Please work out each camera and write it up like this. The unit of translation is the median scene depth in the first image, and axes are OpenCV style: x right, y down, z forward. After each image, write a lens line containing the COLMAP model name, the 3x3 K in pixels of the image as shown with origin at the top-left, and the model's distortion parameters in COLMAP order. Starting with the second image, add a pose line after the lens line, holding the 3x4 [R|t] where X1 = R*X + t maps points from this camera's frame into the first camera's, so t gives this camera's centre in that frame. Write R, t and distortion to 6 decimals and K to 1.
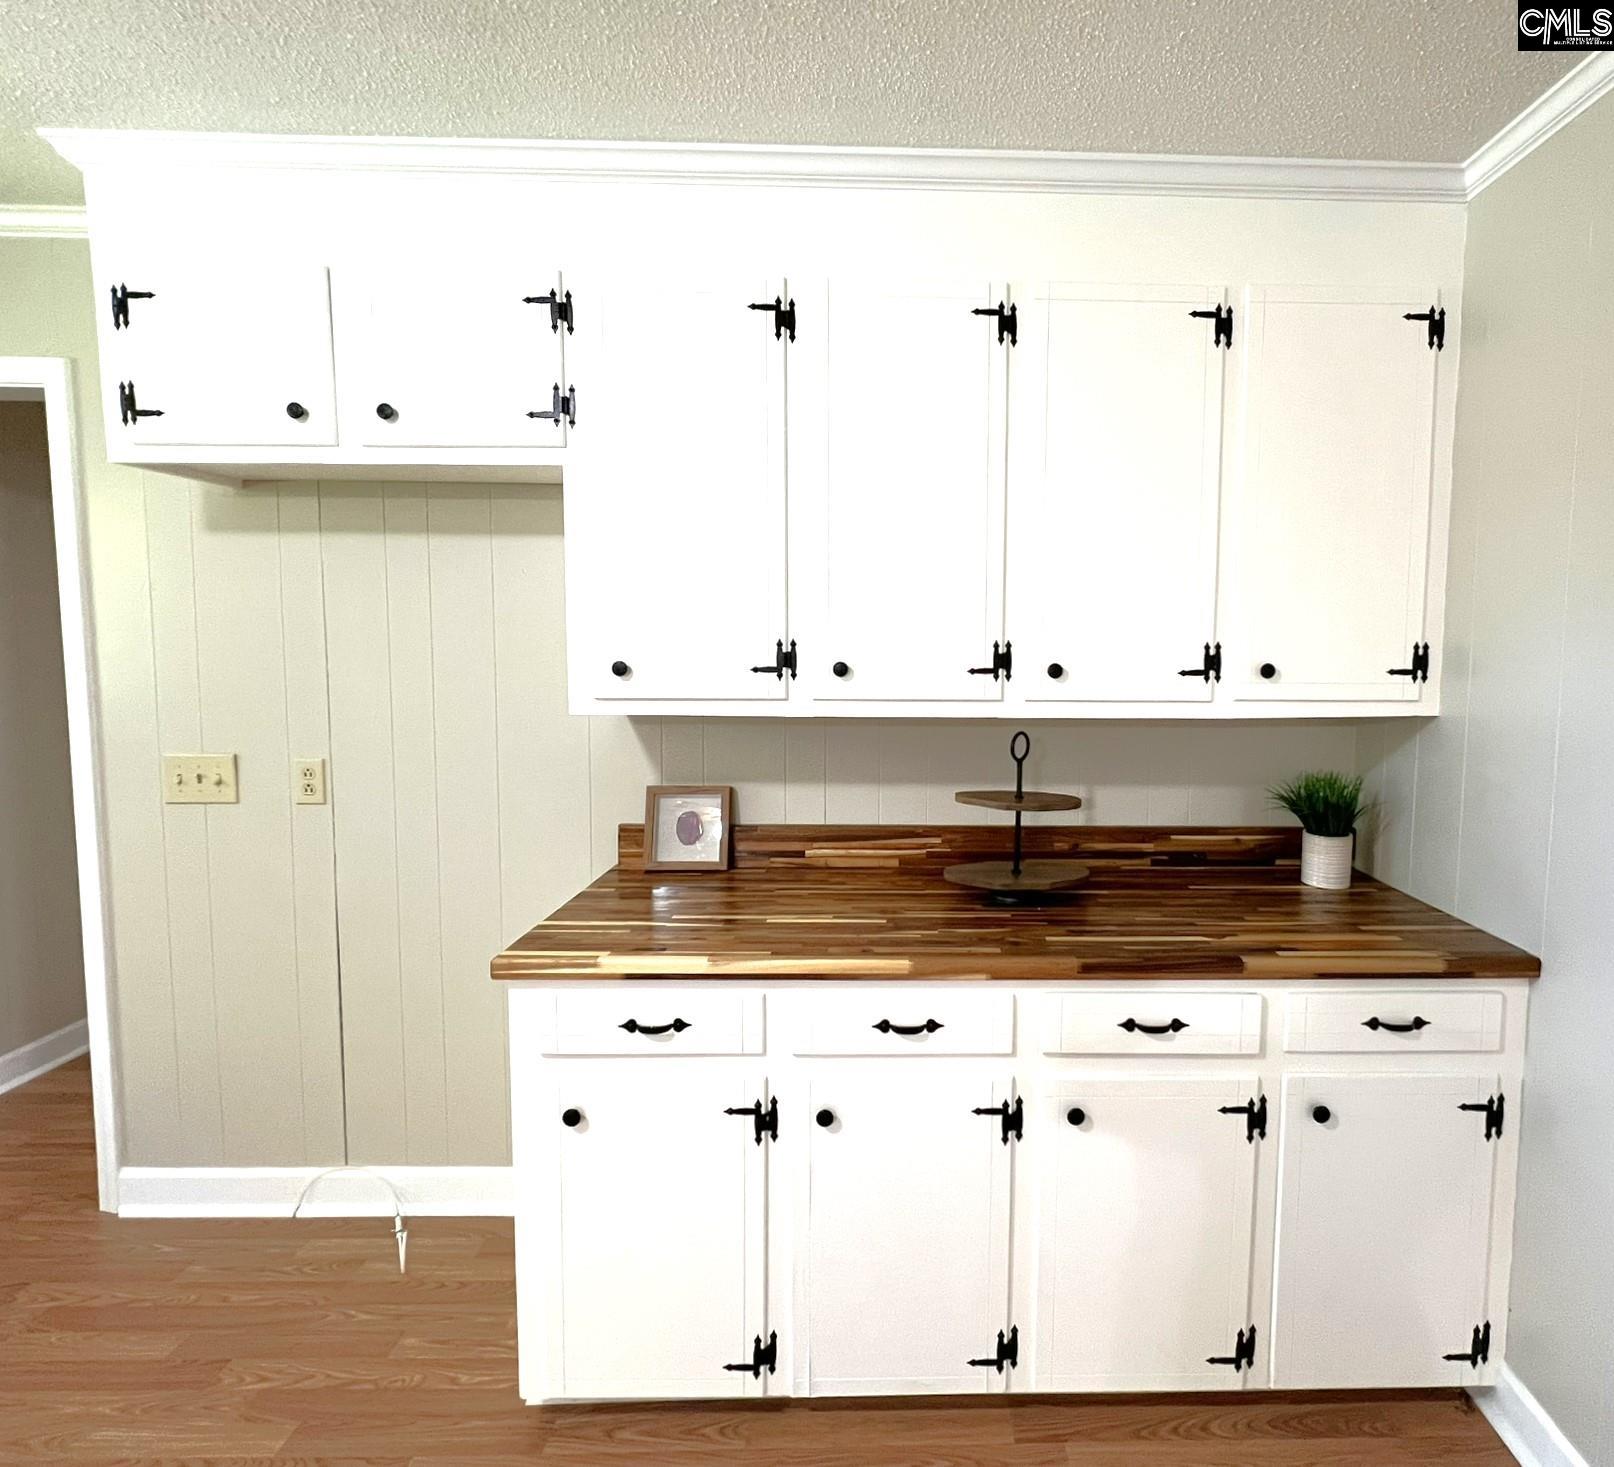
lens RADIAL K [[810.7, 0, 919.9], [0, 810.7, 706.6], [0, 0, 1]] dist [-0.001416, -0.000057]
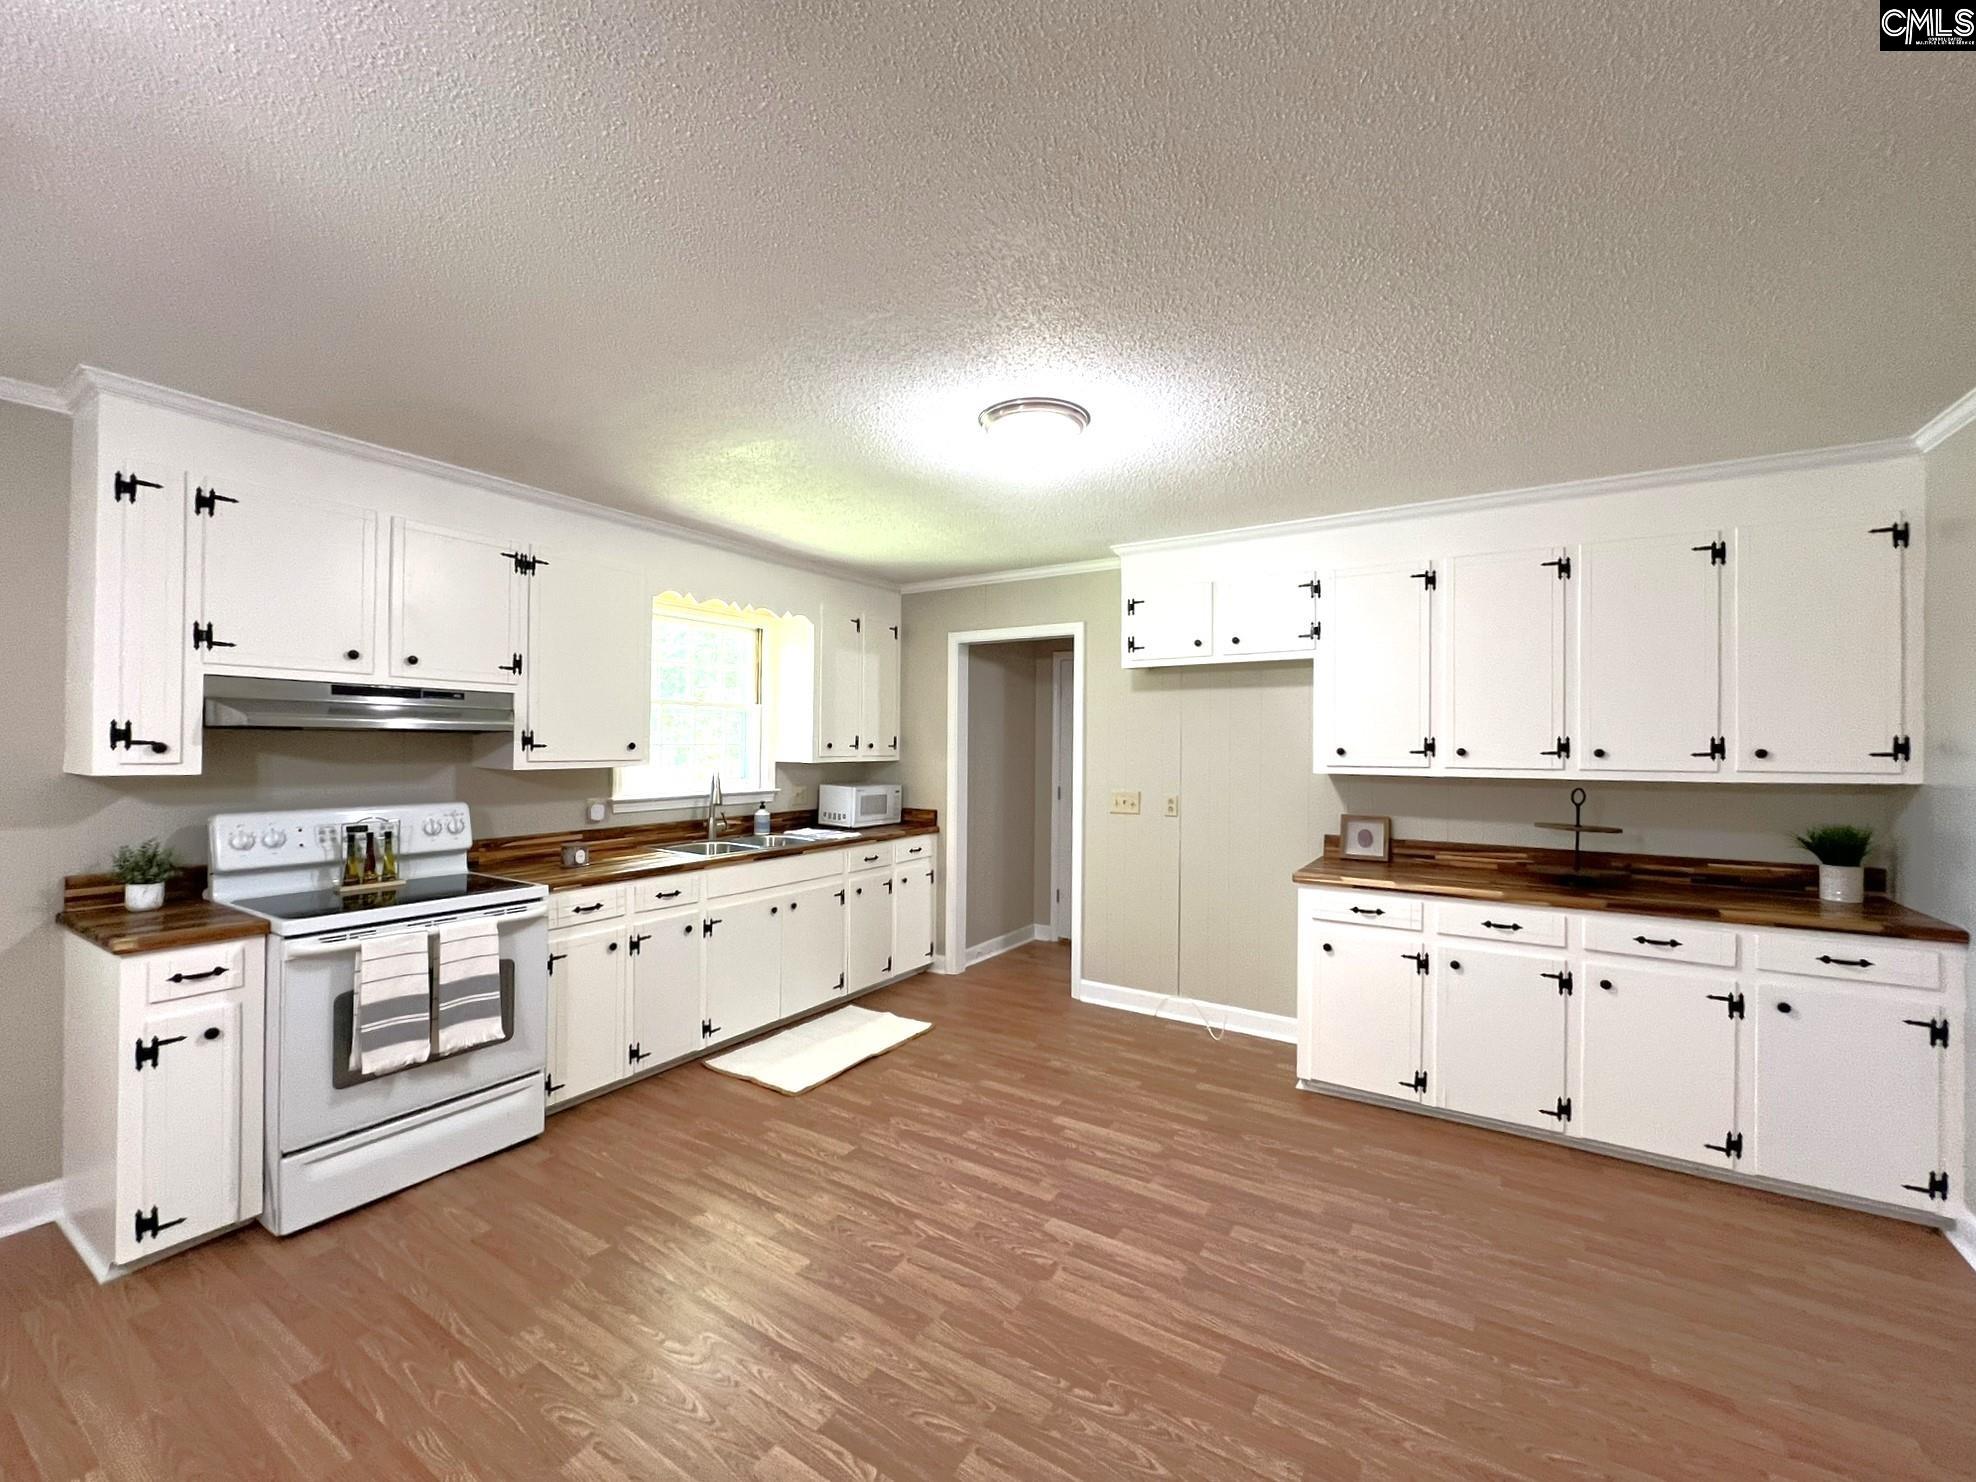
lens RADIAL K [[816.1, 0, 988.1], [0, 816.1, 741.5], [0, 0, 1]] dist [-0.001291, 0.000154]
pose [[0.829574, -0.005410, -0.558370, 0.052414], [-0.040062, 0.996800, -0.069178, 0.108436], [0.556957, 0.079758, 0.826703, -1.237005]]
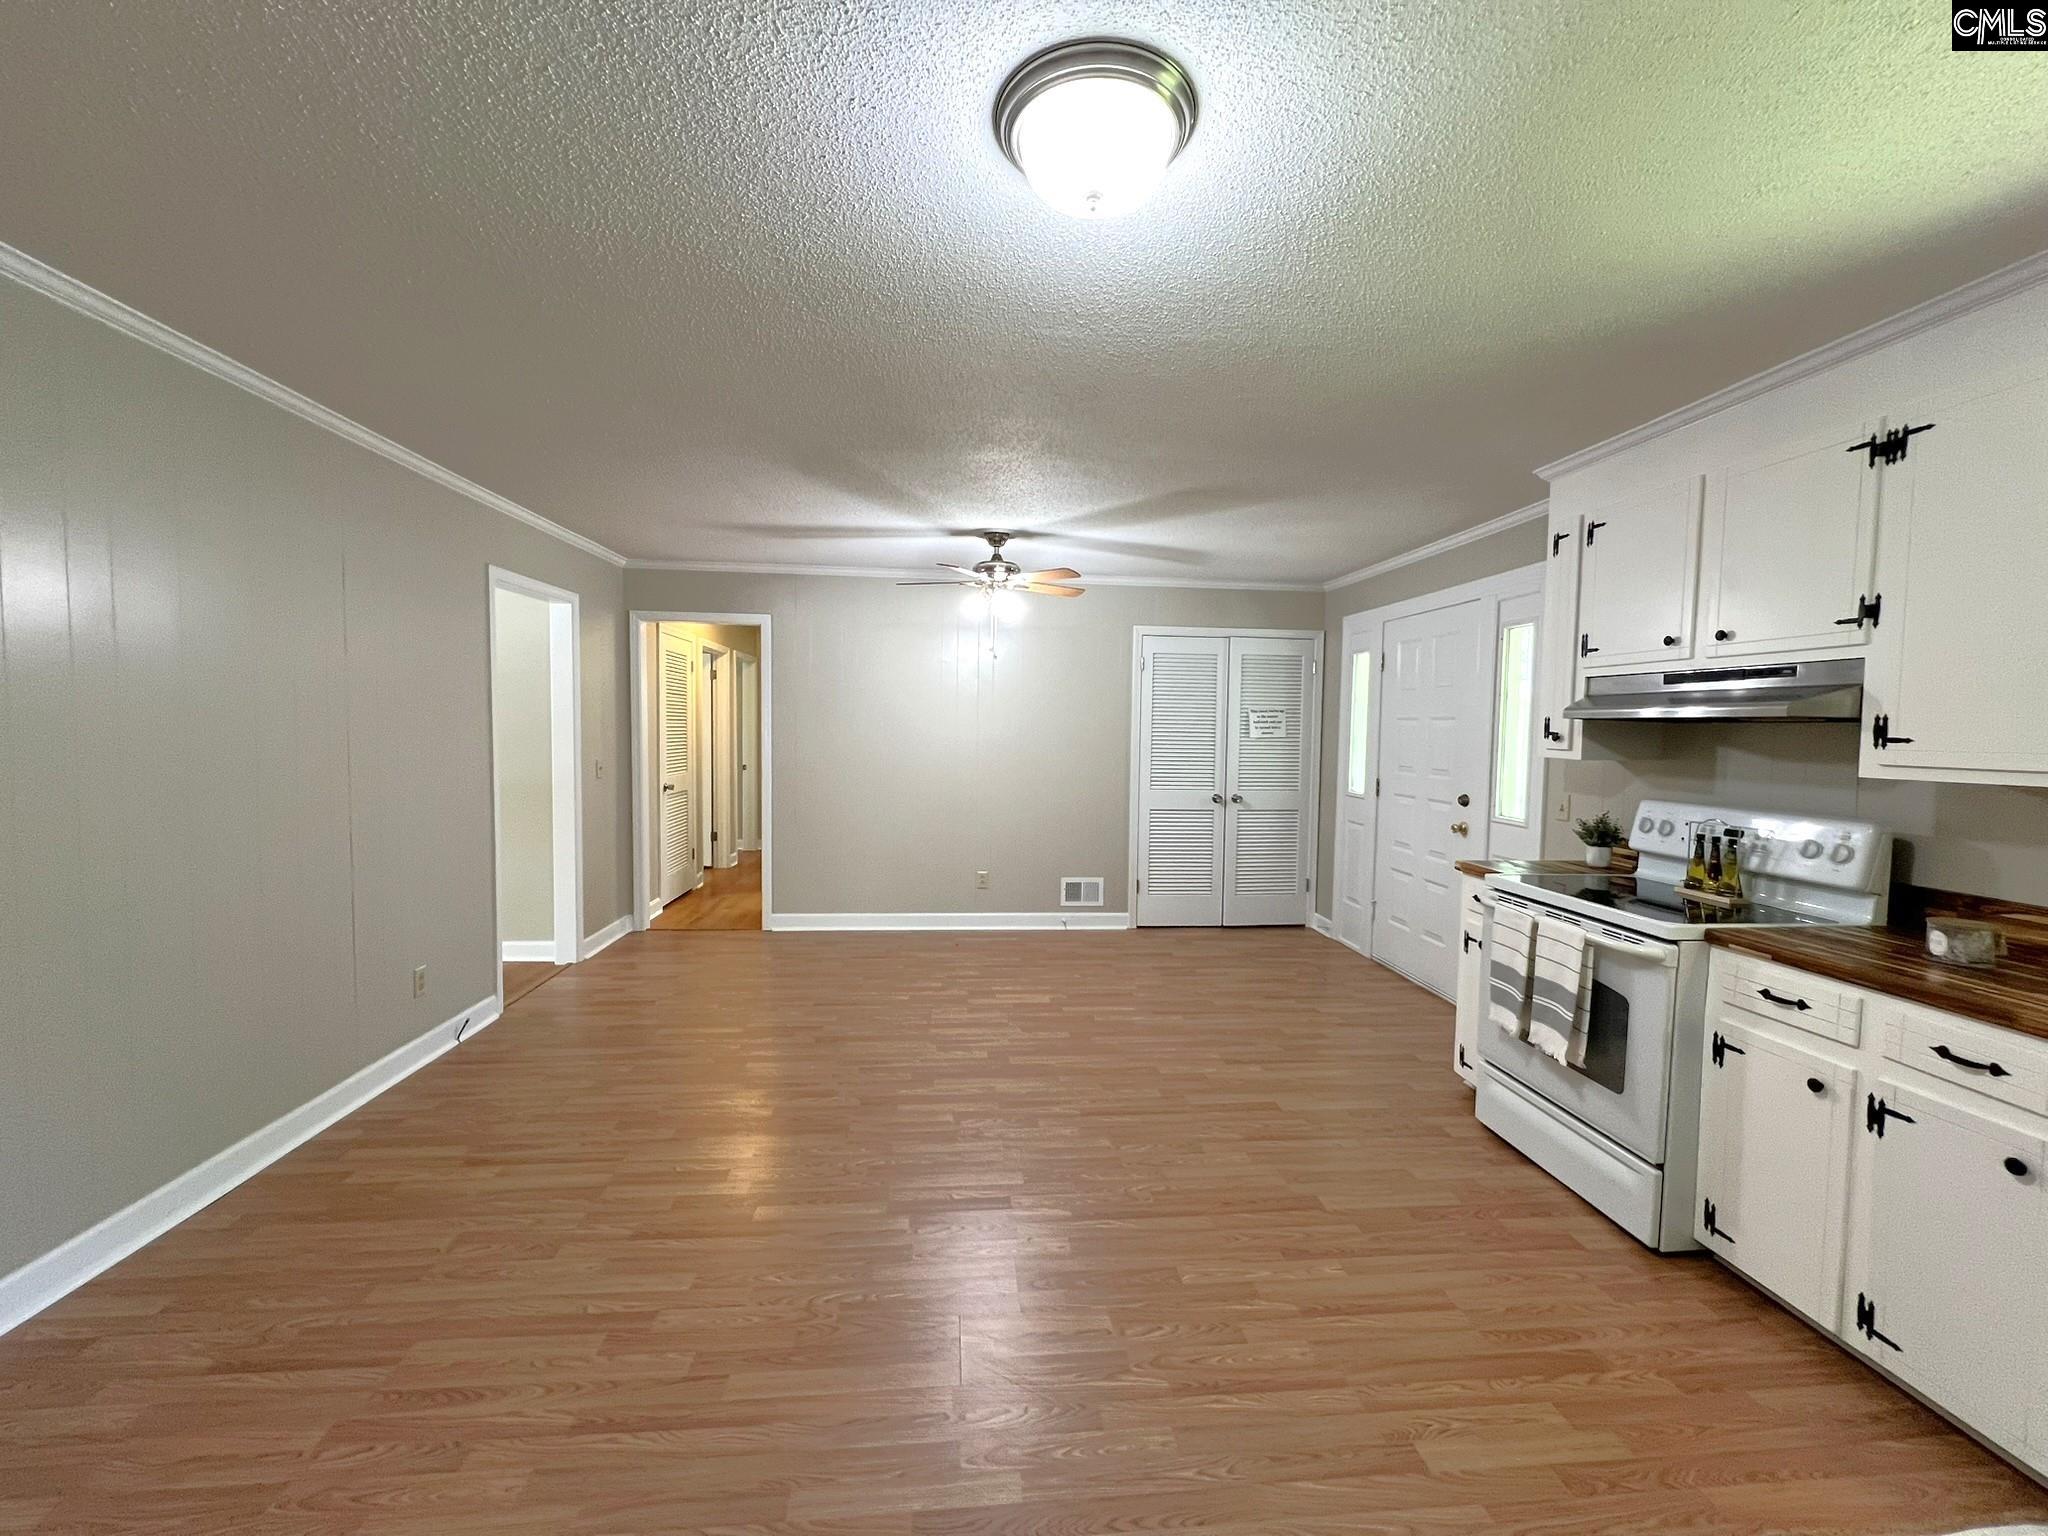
lens RADIAL K [[816.0, 0, 1024.0], [0, 816.0, 768.0], [0, 0, 1]] dist [-0.001418, 0.000135]
pose [[-0.997584, -0.024739, -0.064919, -0.590328], [-0.032480, 0.992116, 0.121041, -0.033587], [0.061413, 0.122857, -0.990522, 0.851780]]
